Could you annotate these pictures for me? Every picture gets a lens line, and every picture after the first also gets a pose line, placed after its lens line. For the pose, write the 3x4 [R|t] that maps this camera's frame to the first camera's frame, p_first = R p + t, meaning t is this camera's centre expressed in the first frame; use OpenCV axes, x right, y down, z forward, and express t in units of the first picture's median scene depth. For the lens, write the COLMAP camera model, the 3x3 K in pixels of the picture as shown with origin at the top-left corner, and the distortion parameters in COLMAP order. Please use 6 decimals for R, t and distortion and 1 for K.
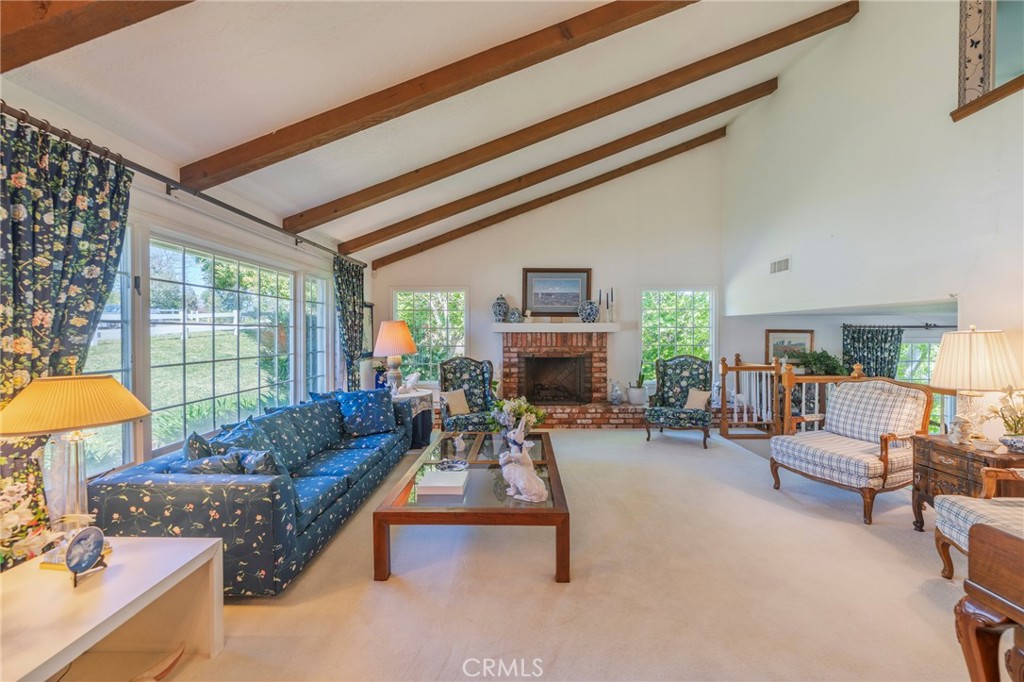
lens RADIAL K [[410.3, 0, 512.0], [0, 410.3, 341.0], [0, 0, 1]] dist [-0.001239, -0.000548]
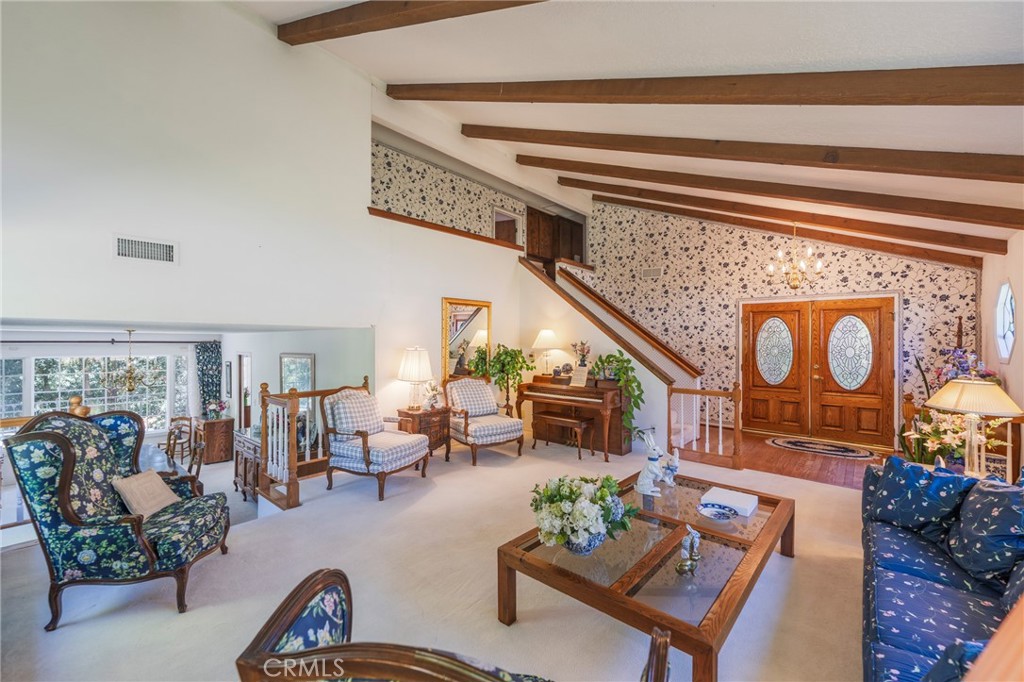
lens RADIAL K [[410.3, 0, 512.0], [0, 410.3, 341.0], [0, 0, 1]] dist [-0.001239, -0.000548]
pose [[-0.763272, -0.003878, 0.646065, -0.180907], [0.006065, 0.999895, 0.013167, -0.038074], [-0.646049, 0.013968, -0.763168, 0.977552]]
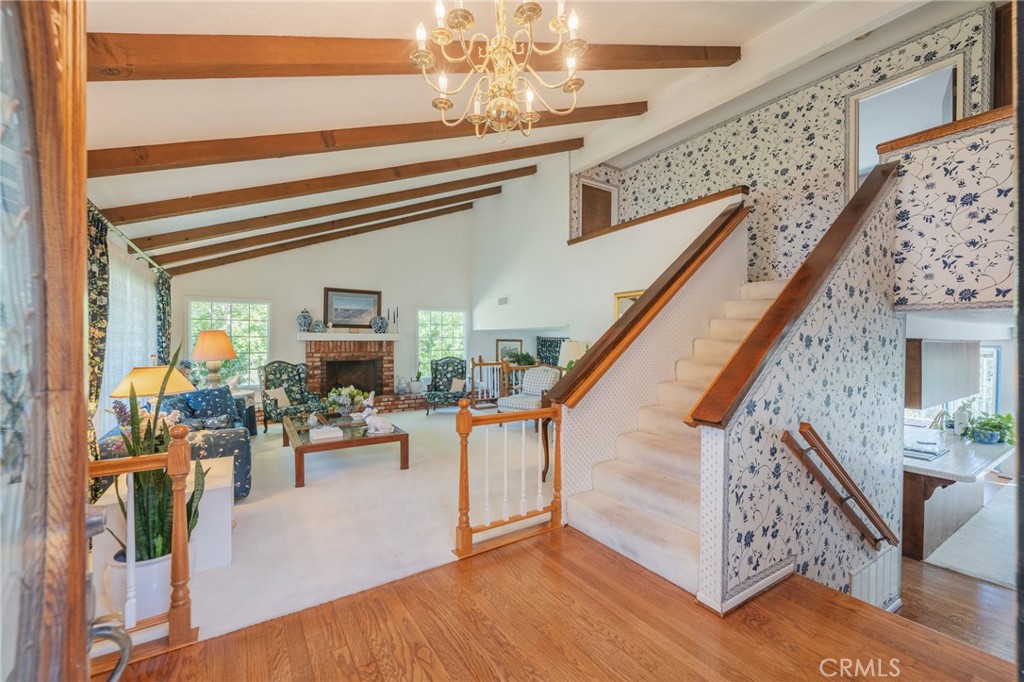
lens RADIAL K [[410.3, 0, 512.0], [0, 410.3, 341.0], [0, 0, 1]] dist [-0.001239, -0.000548]
pose [[0.833222, 0.003536, 0.552928, -0.200762], [0.006740, 0.999840, -0.016550, 0.004357], [-0.552898, 0.017517, 0.833065, -0.344908]]
